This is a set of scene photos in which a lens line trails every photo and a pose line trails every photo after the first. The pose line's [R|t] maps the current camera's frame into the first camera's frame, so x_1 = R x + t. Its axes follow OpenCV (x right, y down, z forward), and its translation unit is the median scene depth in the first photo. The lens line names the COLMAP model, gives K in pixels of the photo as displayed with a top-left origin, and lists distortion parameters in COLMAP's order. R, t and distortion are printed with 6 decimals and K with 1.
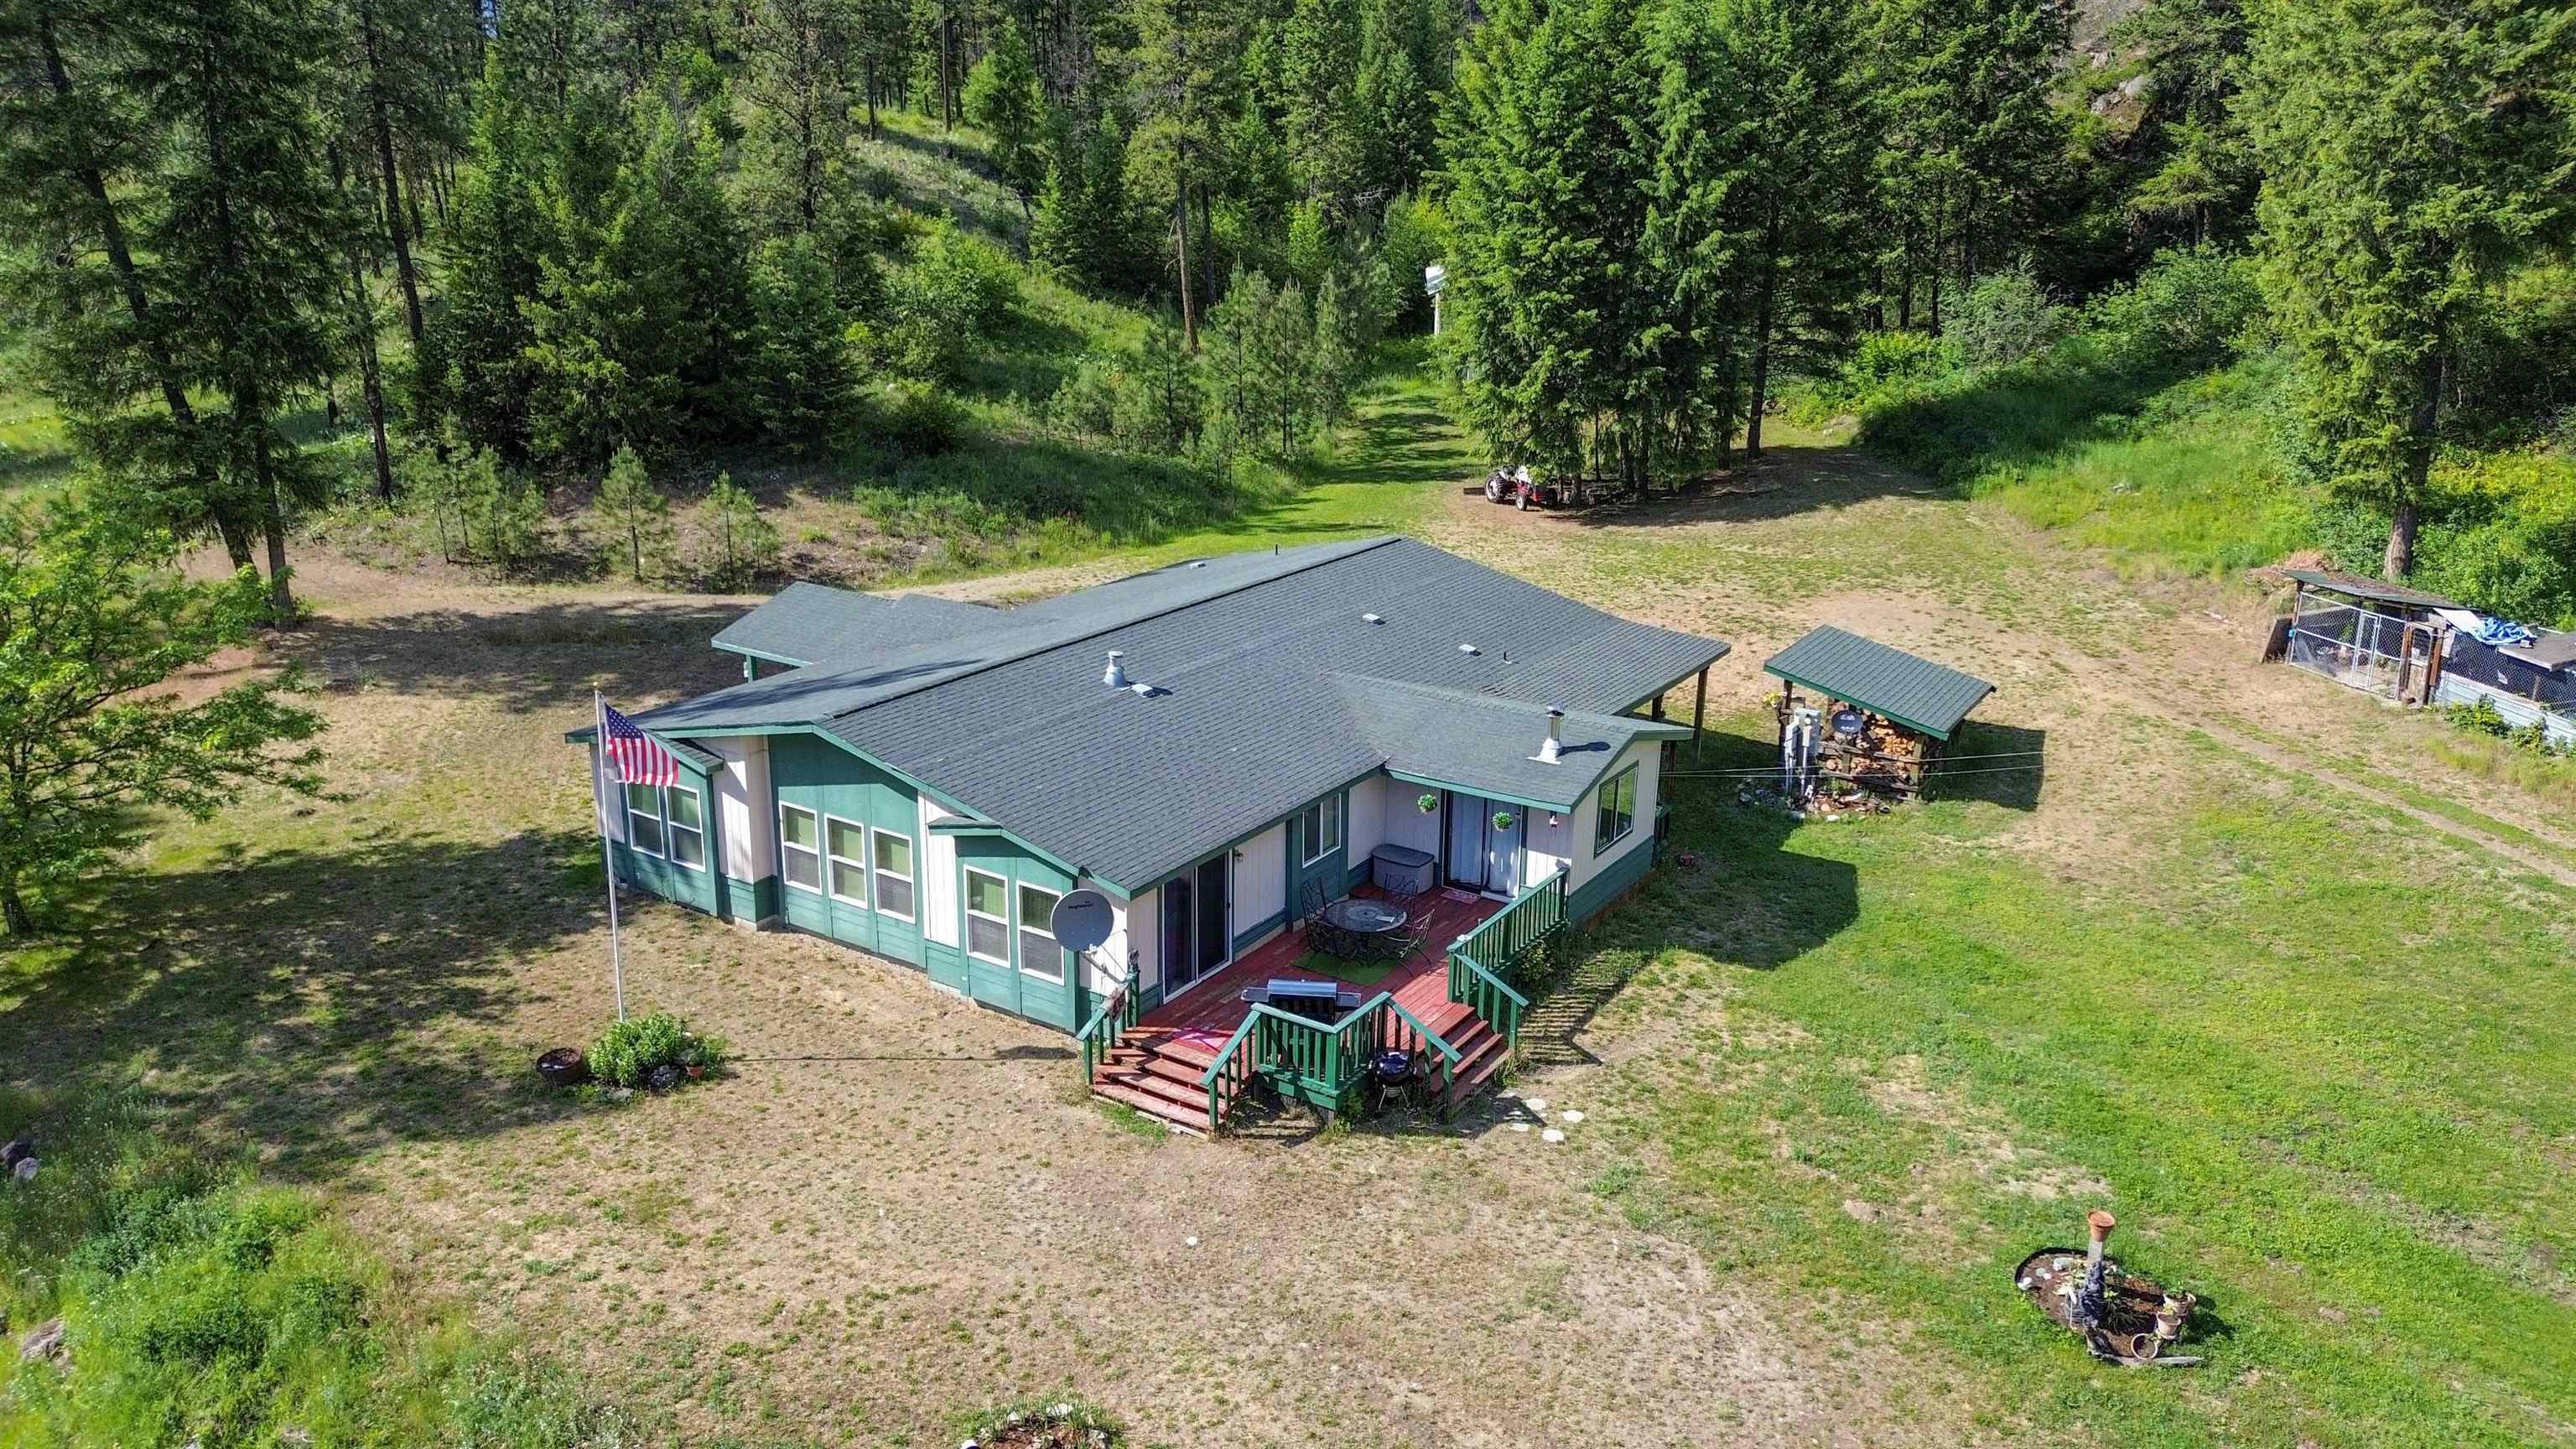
lens RADIAL K [[1833.2, 0, 1288.0], [0, 1833.2, 724.5], [0, 0, 1]] dist [0.075106, -0.079199]
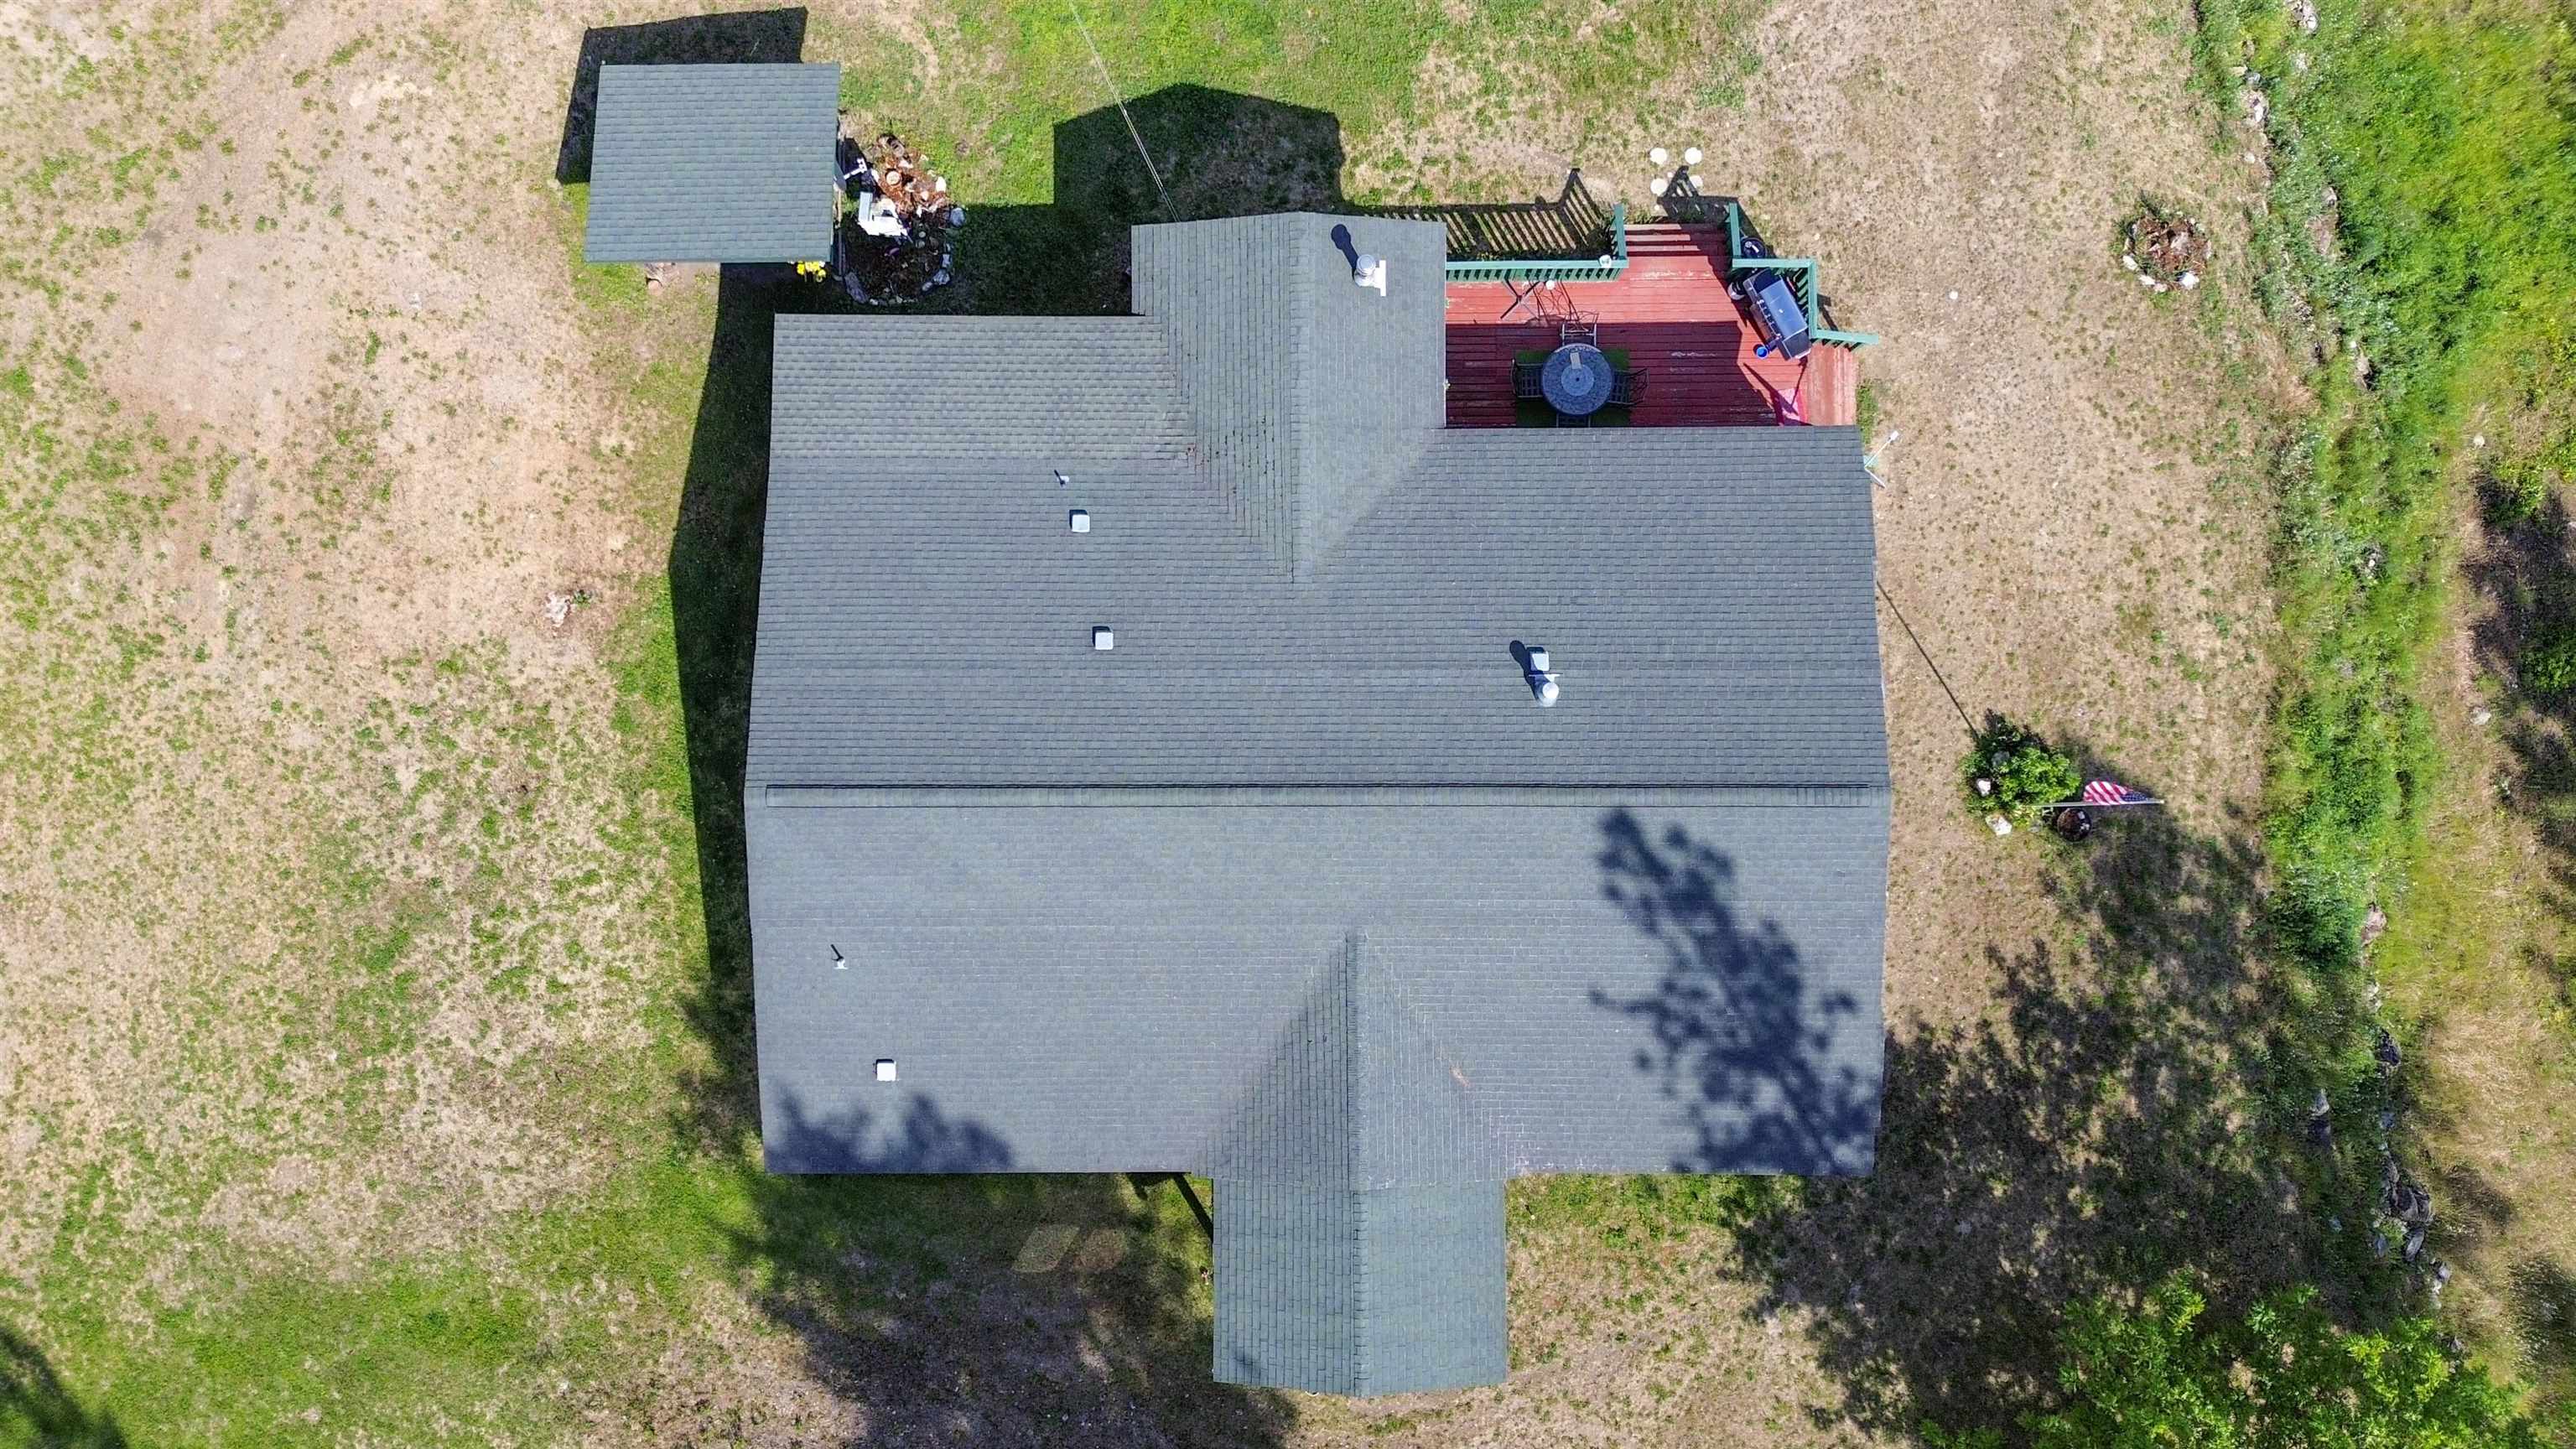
lens RADIAL K [[1833.2, 0, 1288.0], [0, 1833.2, 724.5], [0, 0, 1]] dist [0.075106, -0.079199]
pose [[-0.551433, -0.833789, 0.026785, -0.064568], [0.238728, -0.126957, 0.962752, -1.017012], [-0.799331, 0.537287, 0.269058, 0.923250]]
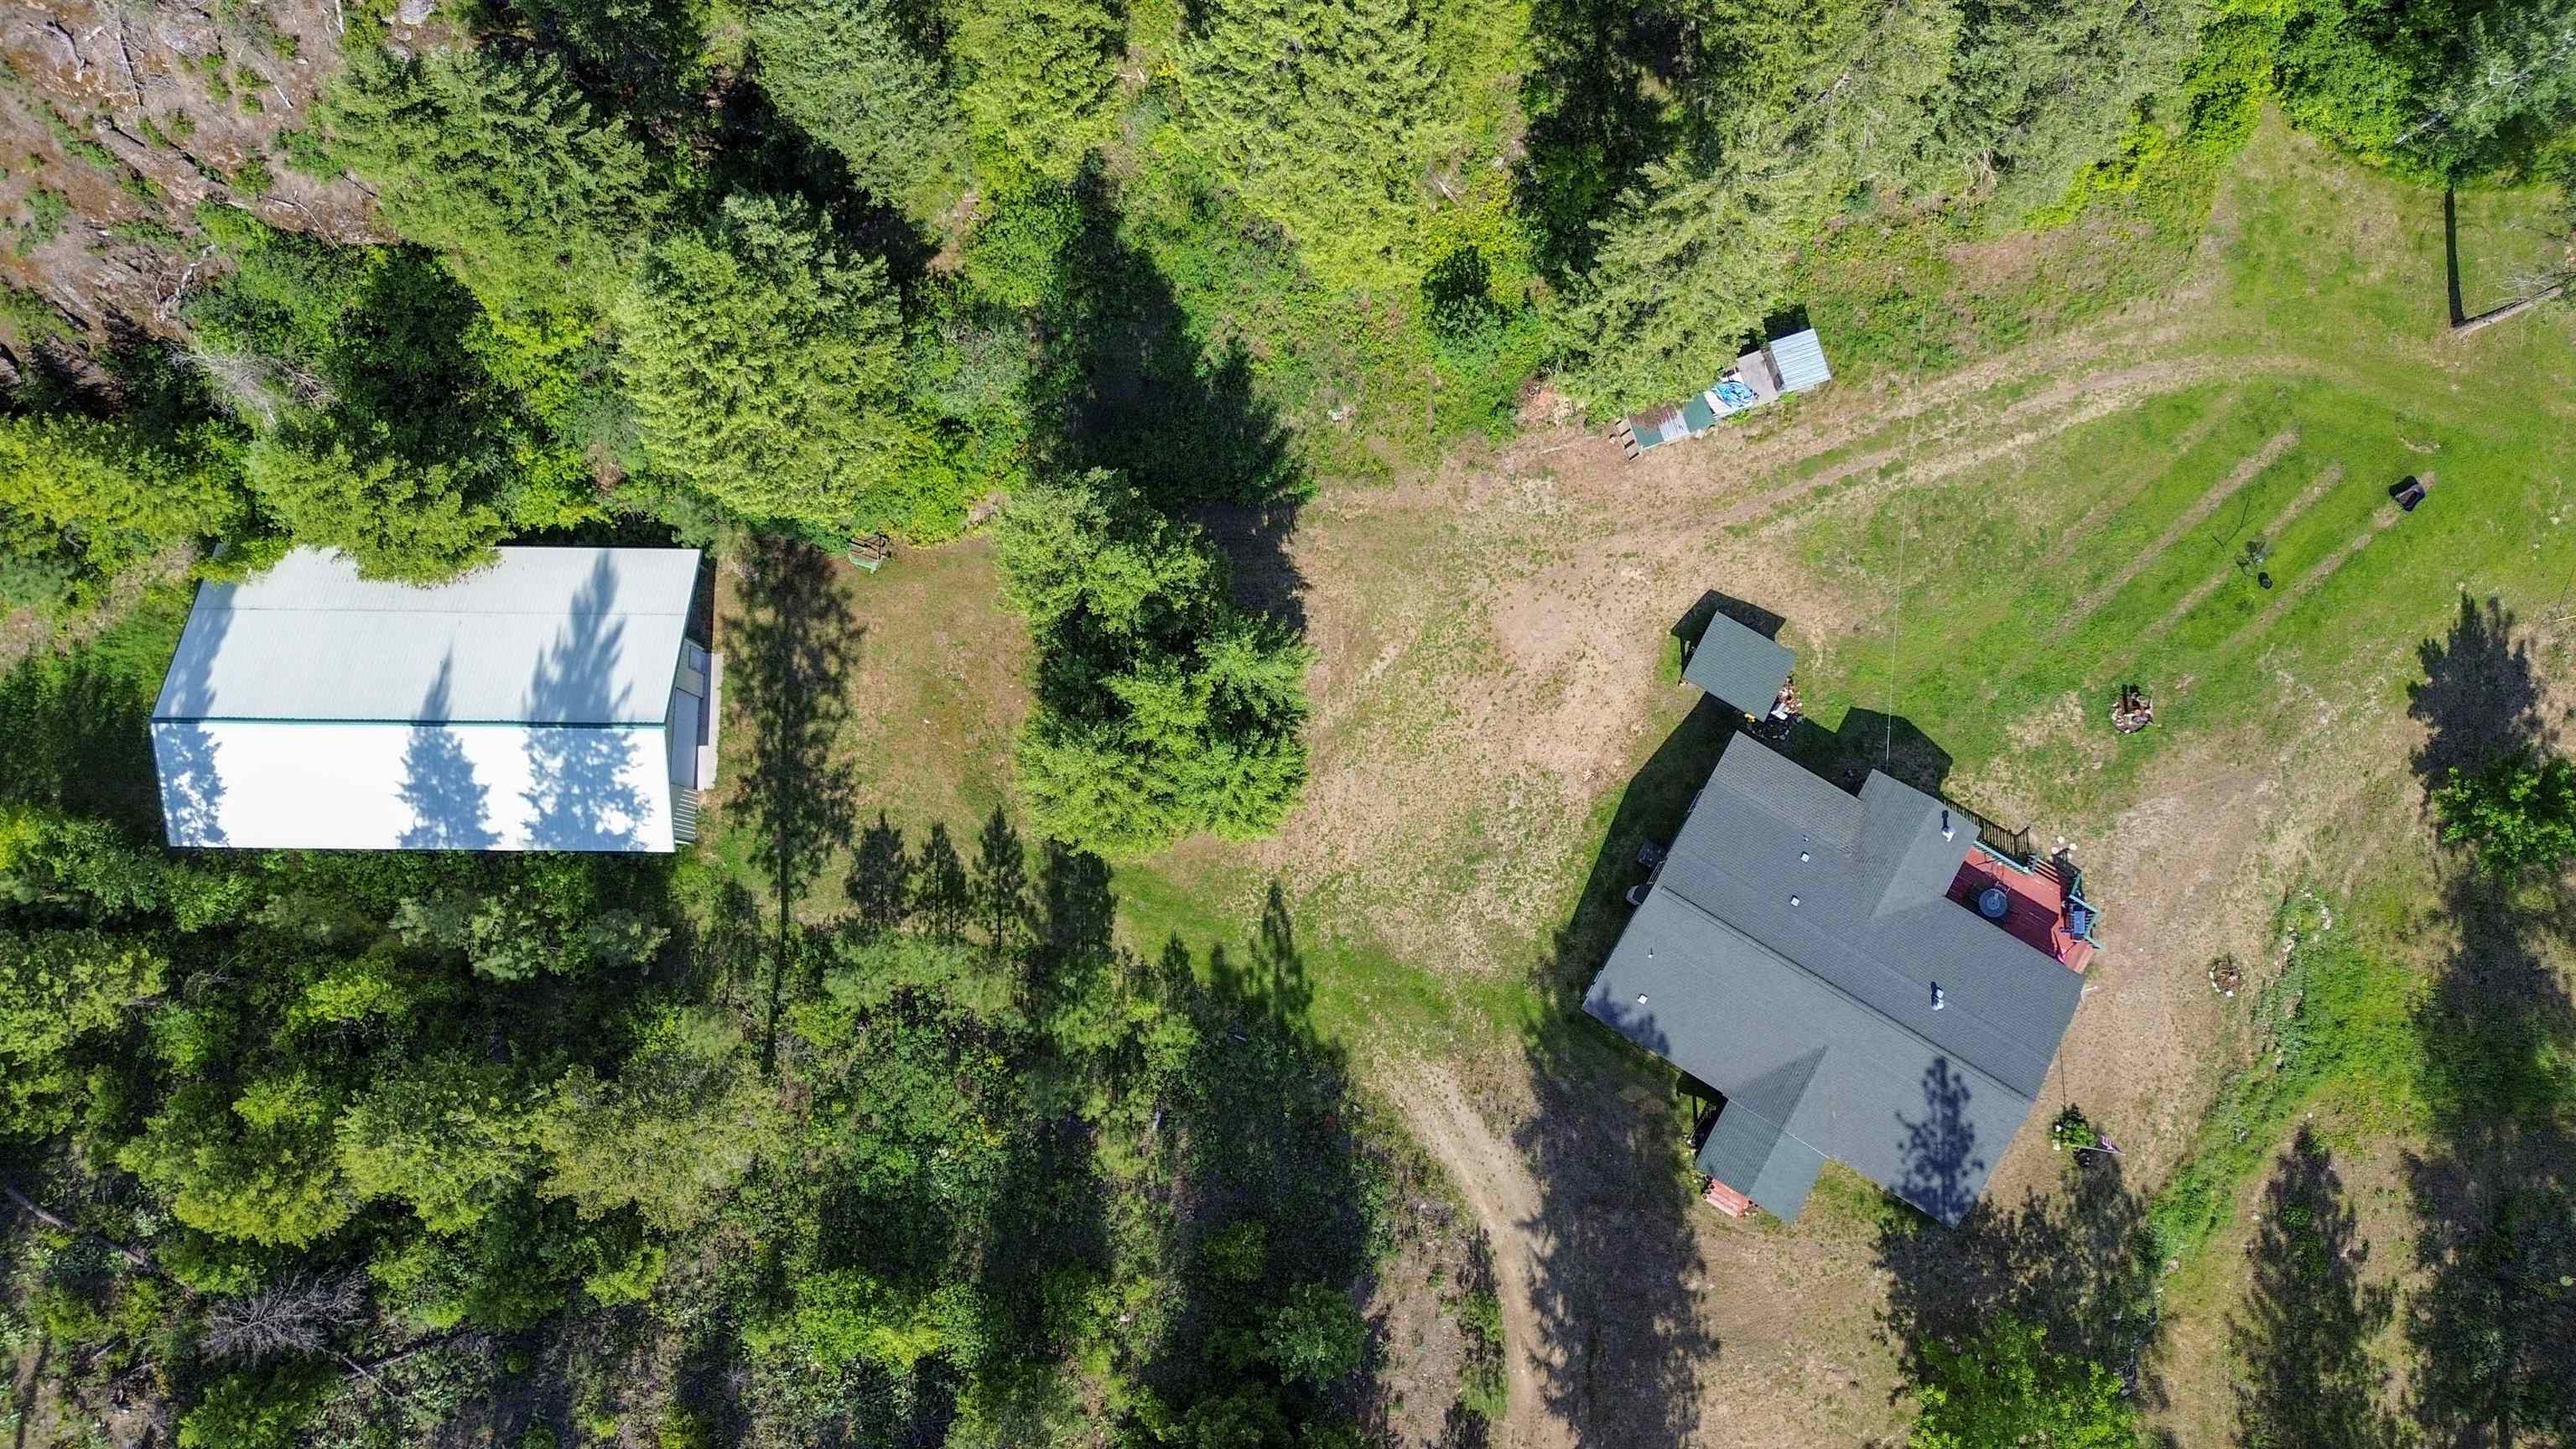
lens RADIAL K [[1704.1, 0, 1288.0], [0, 1704.1, 724.5], [0, 0, 1]] dist [0.034681, 0.001735]
pose [[-0.050442, -0.991817, 0.117281, 0.058662], [0.295145, 0.097382, 0.950477, -2.693454], [-0.954120, 0.082559, 0.287817, 1.218132]]
